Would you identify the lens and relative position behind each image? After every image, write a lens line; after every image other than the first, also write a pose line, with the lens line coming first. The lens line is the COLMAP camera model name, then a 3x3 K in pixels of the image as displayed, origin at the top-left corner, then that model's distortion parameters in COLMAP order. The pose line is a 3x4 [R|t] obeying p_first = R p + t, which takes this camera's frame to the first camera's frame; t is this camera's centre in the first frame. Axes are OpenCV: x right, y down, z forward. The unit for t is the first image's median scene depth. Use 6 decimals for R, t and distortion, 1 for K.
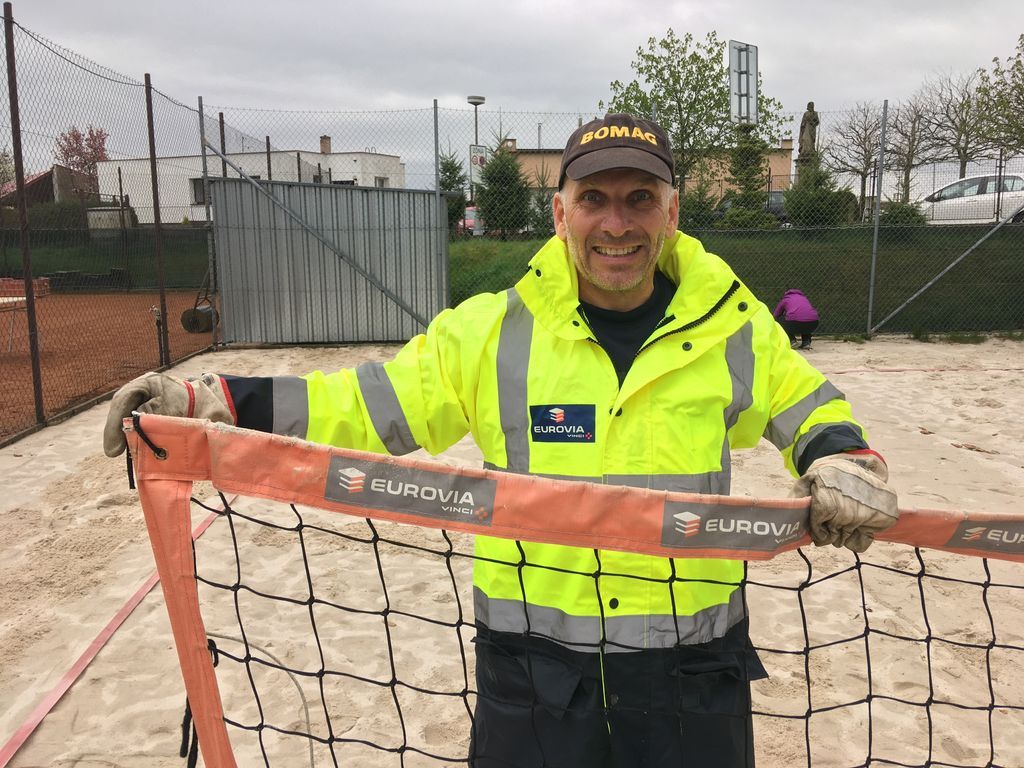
lens RADIAL K [[860.0, 0, 512.0], [0, 860.0, 384.0], [0, 0, 1]] dist [0.121956, -0.184773]
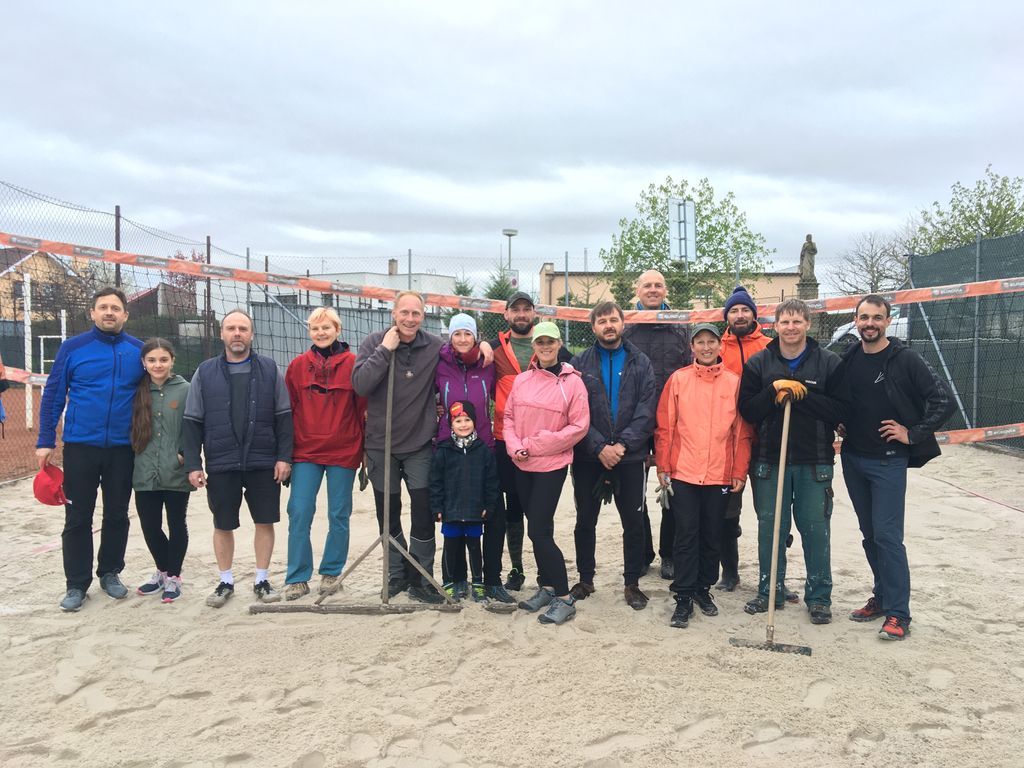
lens RADIAL K [[866.0, 0, 512.0], [0, 866.0, 384.0], [0, 0, 1]] dist [0.073850, -0.000944]
pose [[0.995598, 0.017378, -0.092103, 0.083660], [-0.029067, 0.991459, -0.127142, 0.025581], [0.089107, 0.129259, 0.987599, -0.139117]]
